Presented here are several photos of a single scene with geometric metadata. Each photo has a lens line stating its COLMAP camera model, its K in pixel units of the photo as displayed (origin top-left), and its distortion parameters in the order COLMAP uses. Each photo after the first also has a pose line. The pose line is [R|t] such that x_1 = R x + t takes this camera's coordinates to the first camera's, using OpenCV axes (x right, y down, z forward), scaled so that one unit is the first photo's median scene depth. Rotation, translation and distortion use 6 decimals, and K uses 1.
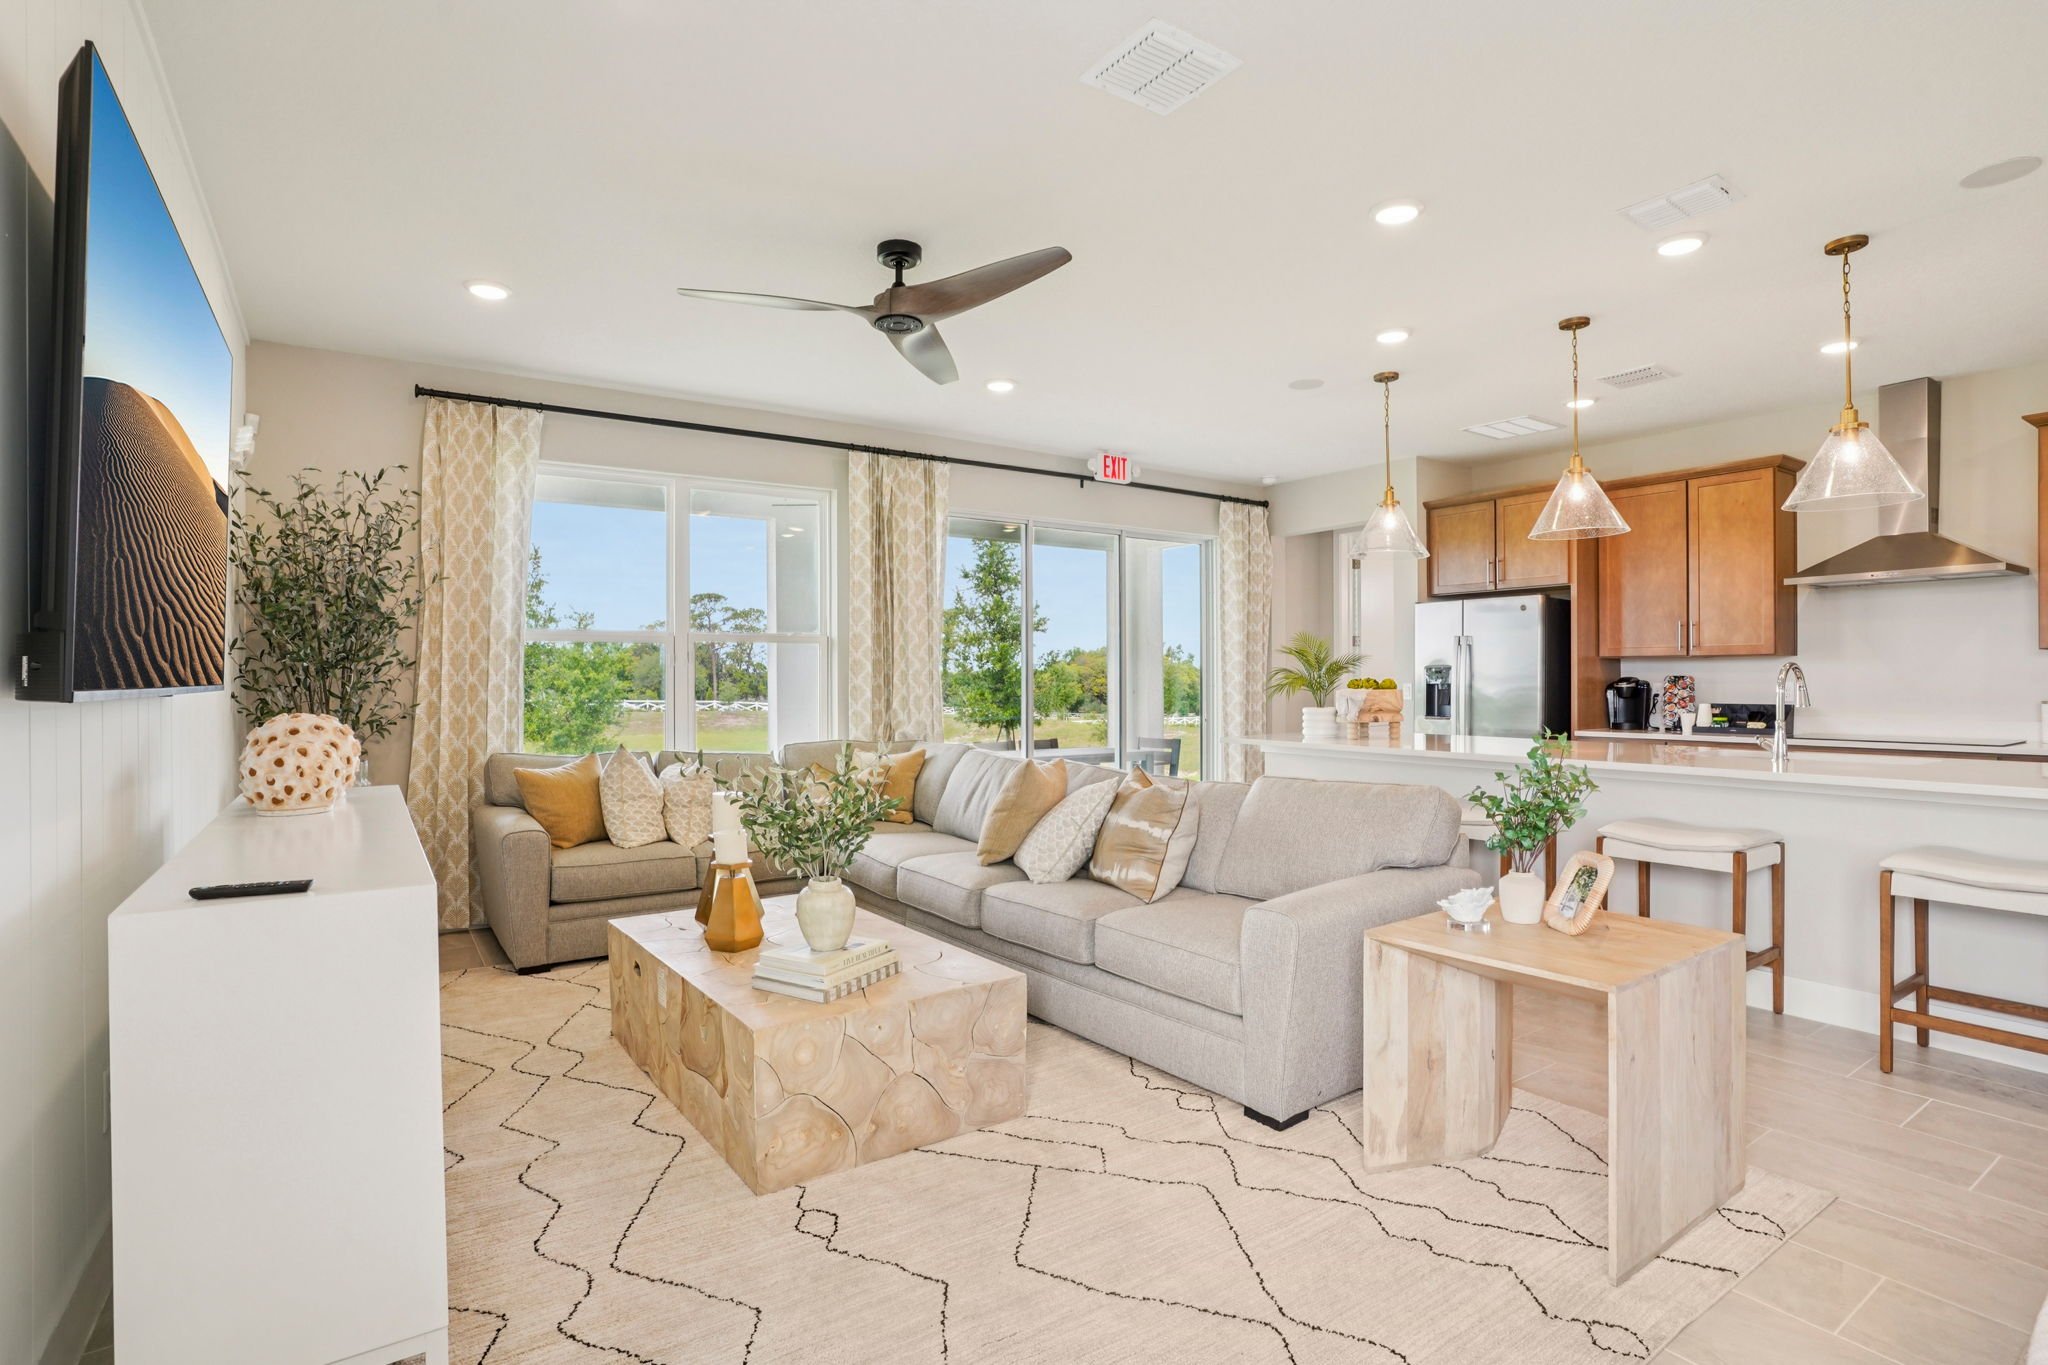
lens RADIAL K [[1007.6, 0, 1028.3], [0, 1007.6, 681.4], [0, 0, 1]] dist [-0.078531, 0.040960]
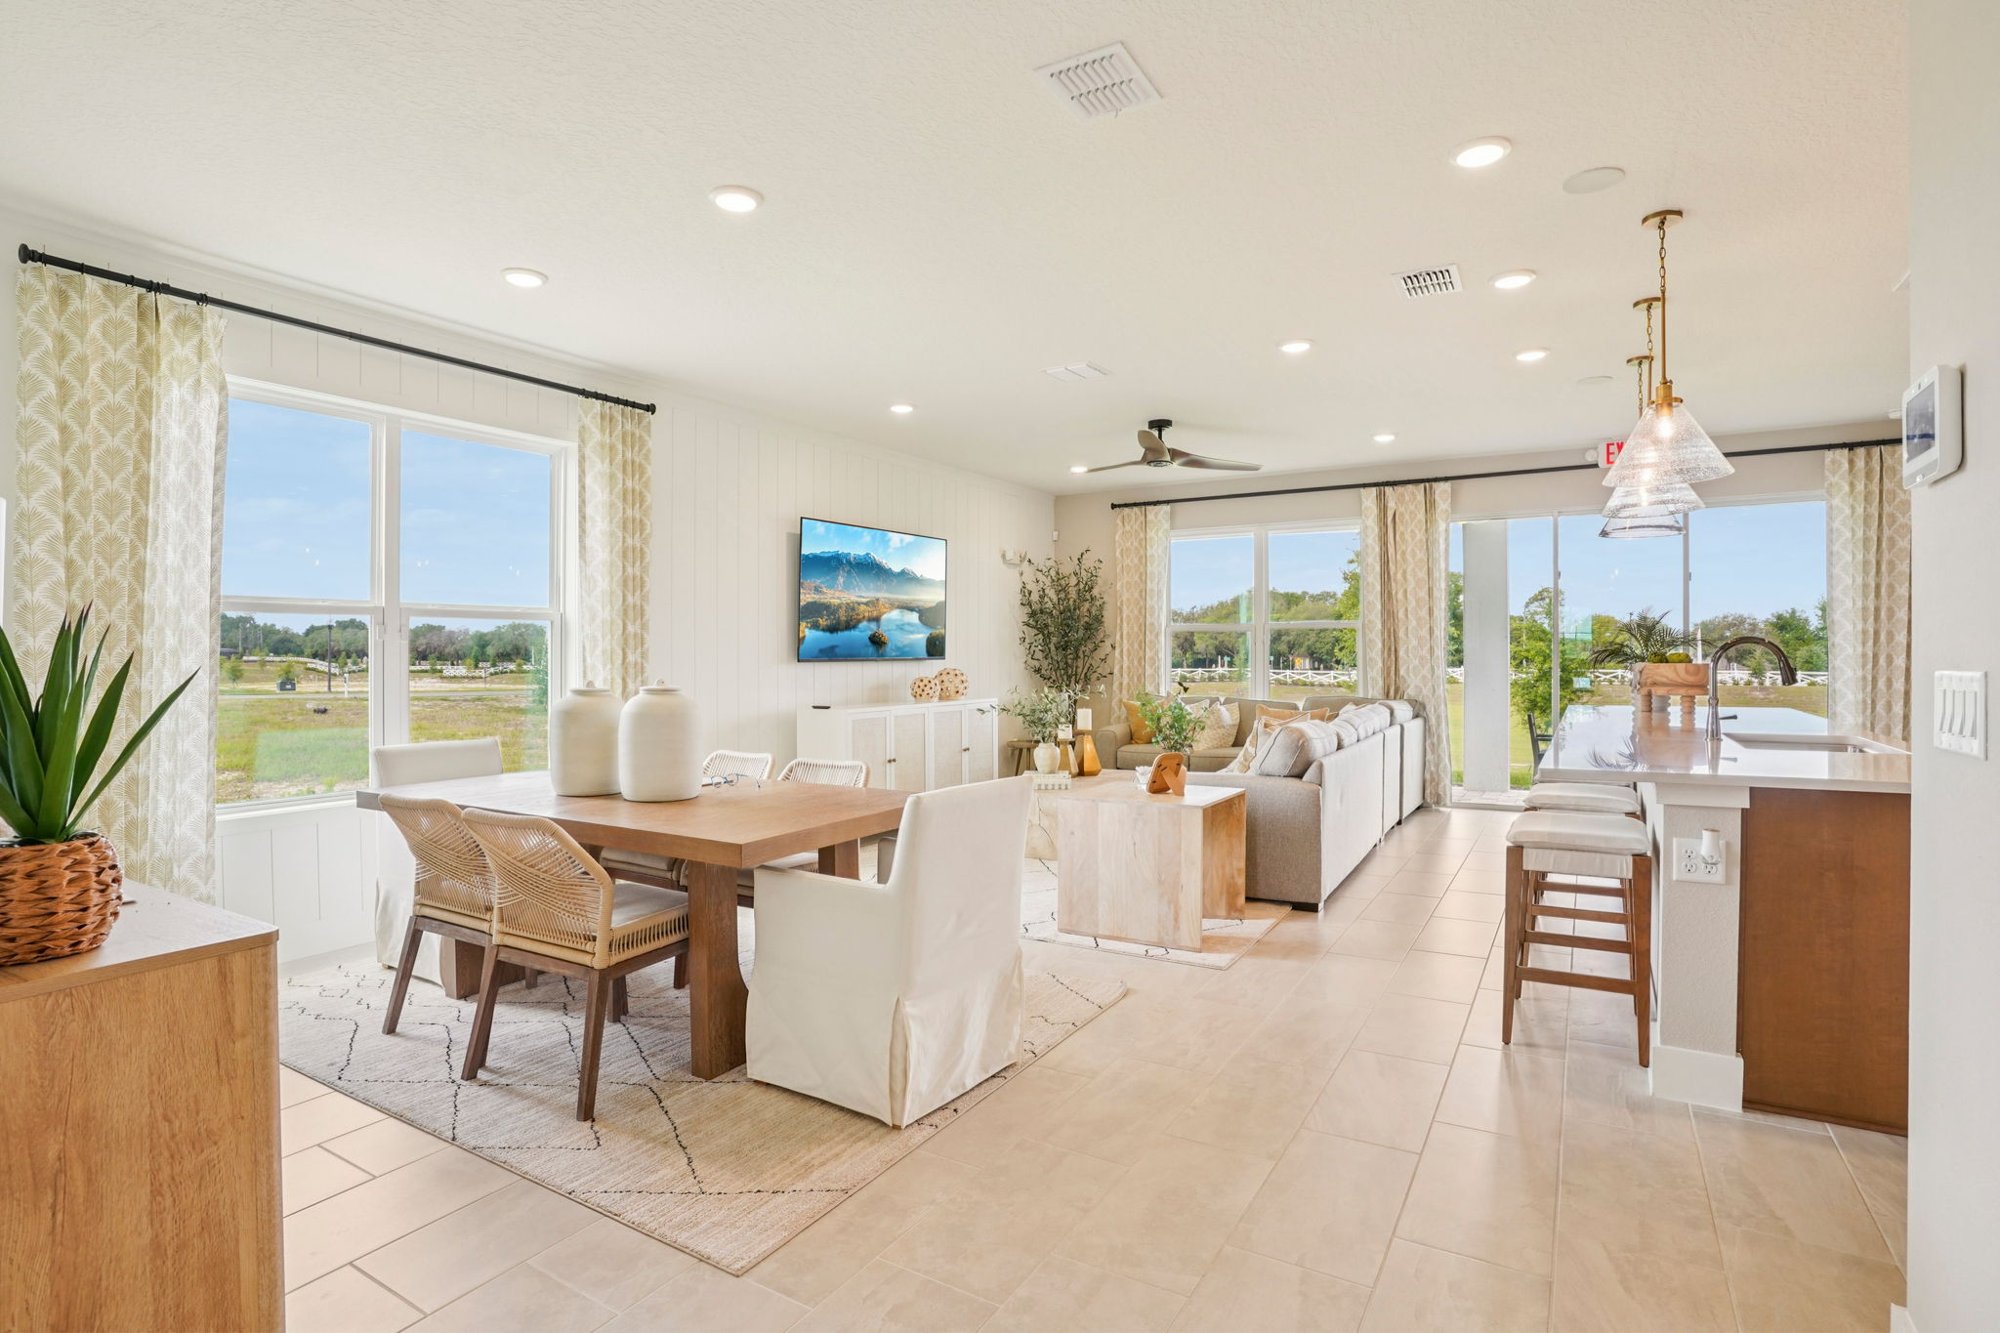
lens RADIAL K [[992.7, 0, 1000.0], [0, 992.7, 666.5], [0, 0, 1]] dist [-0.085592, 0.034197]
pose [[0.411426, 0.011003, -0.911377, 0.885330], [0.003320, 0.999902, 0.013571, -0.004044], [0.911437, -0.008610, 0.411349, -0.015825]]
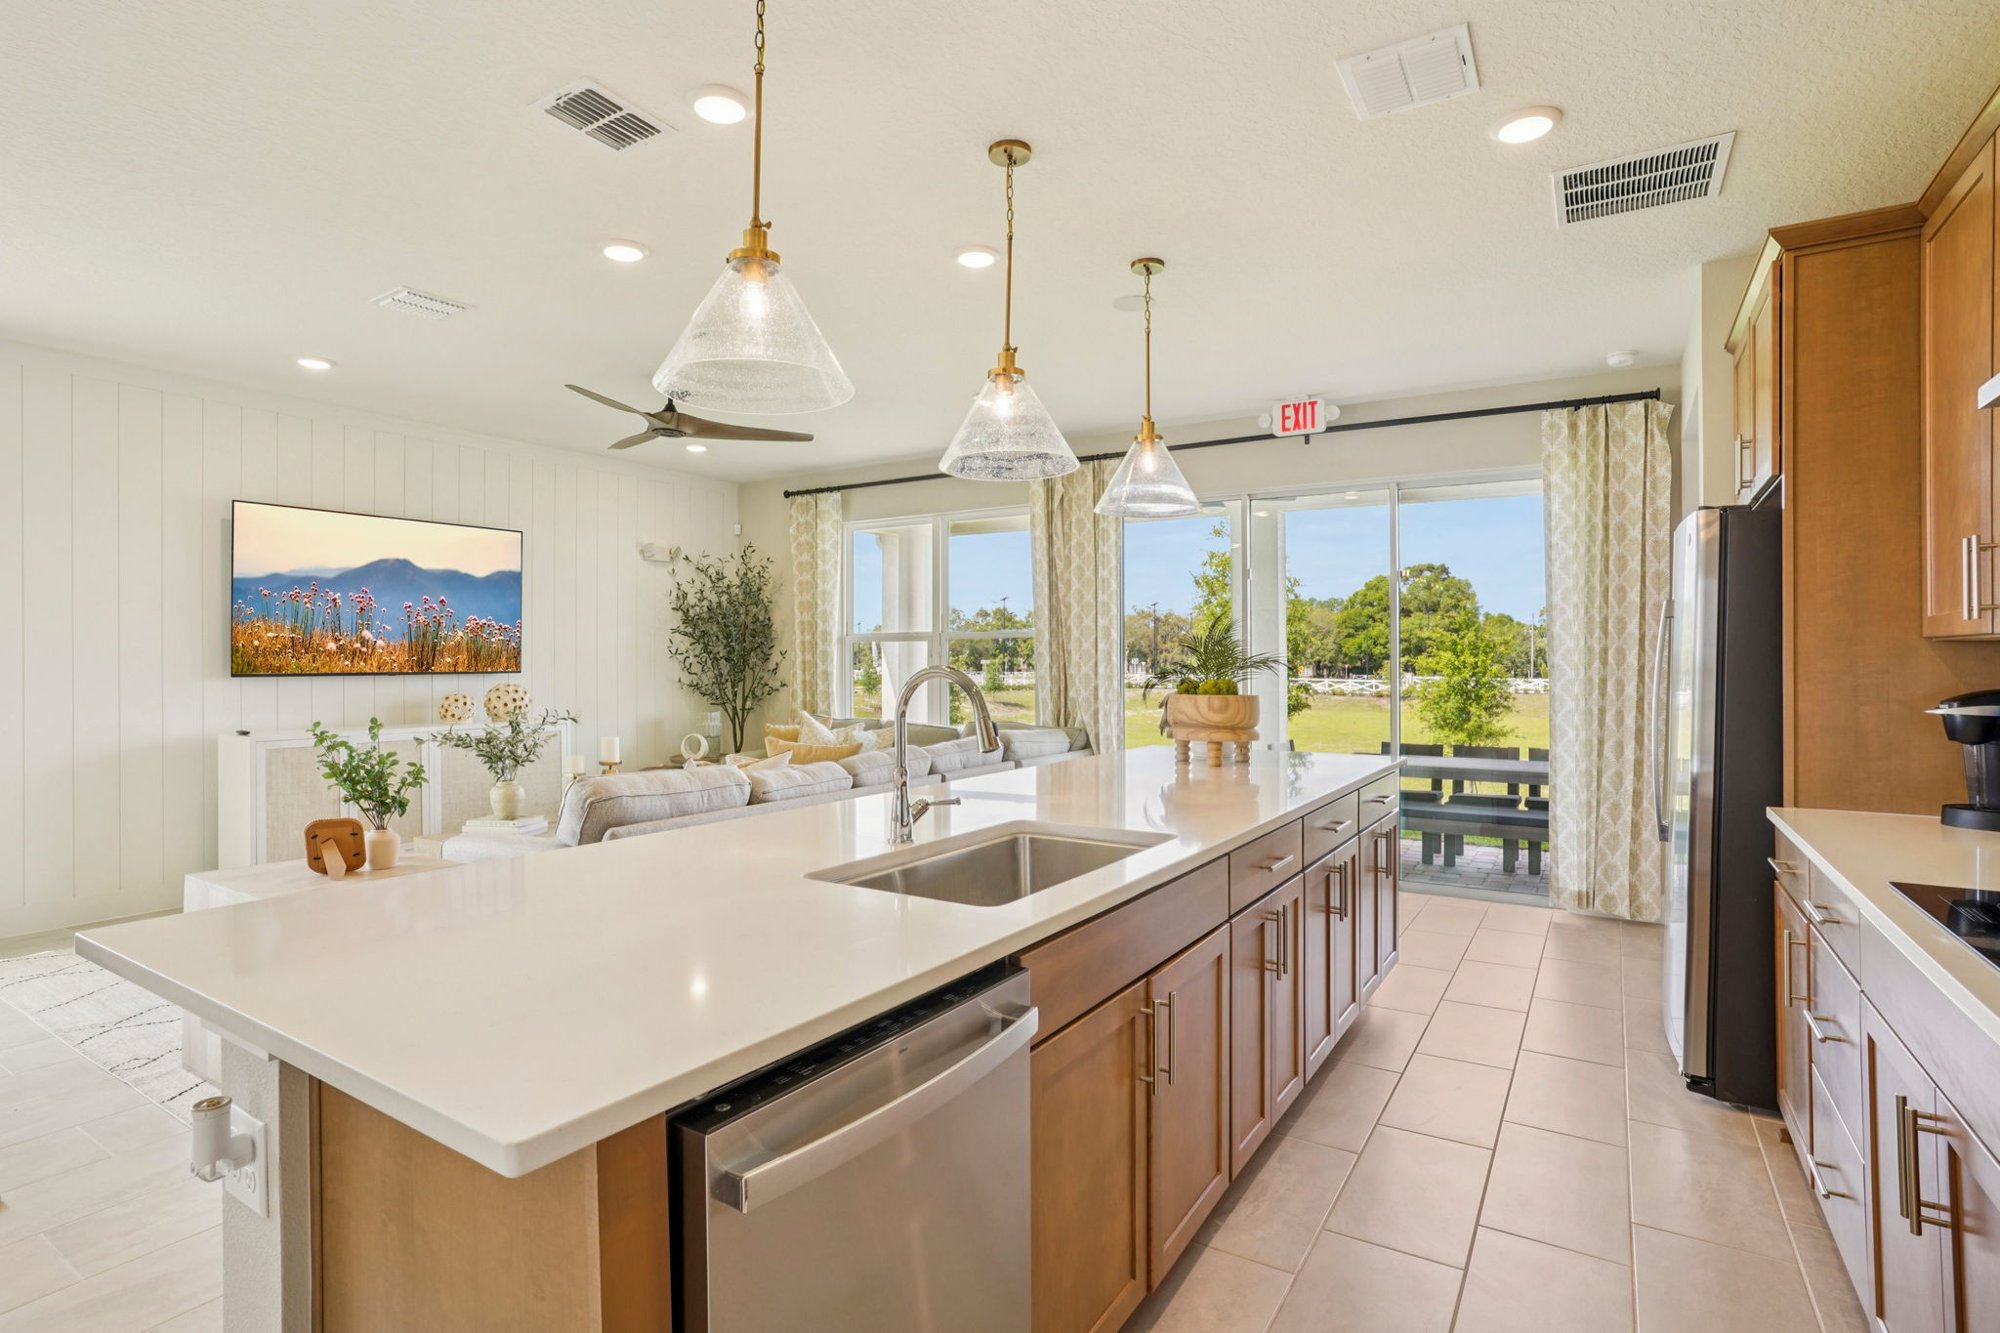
lens RADIAL K [[984.0, 0, 1004.2], [0, 984.0, 665.4], [0, 0, 1]] dist [-0.078531, 0.040960]
pose [[0.399131, 0.009584, -0.916844, 0.865851], [-0.005482, 0.999952, 0.008066, -0.016276], [0.916878, 0.001806, 0.399164, 0.549969]]
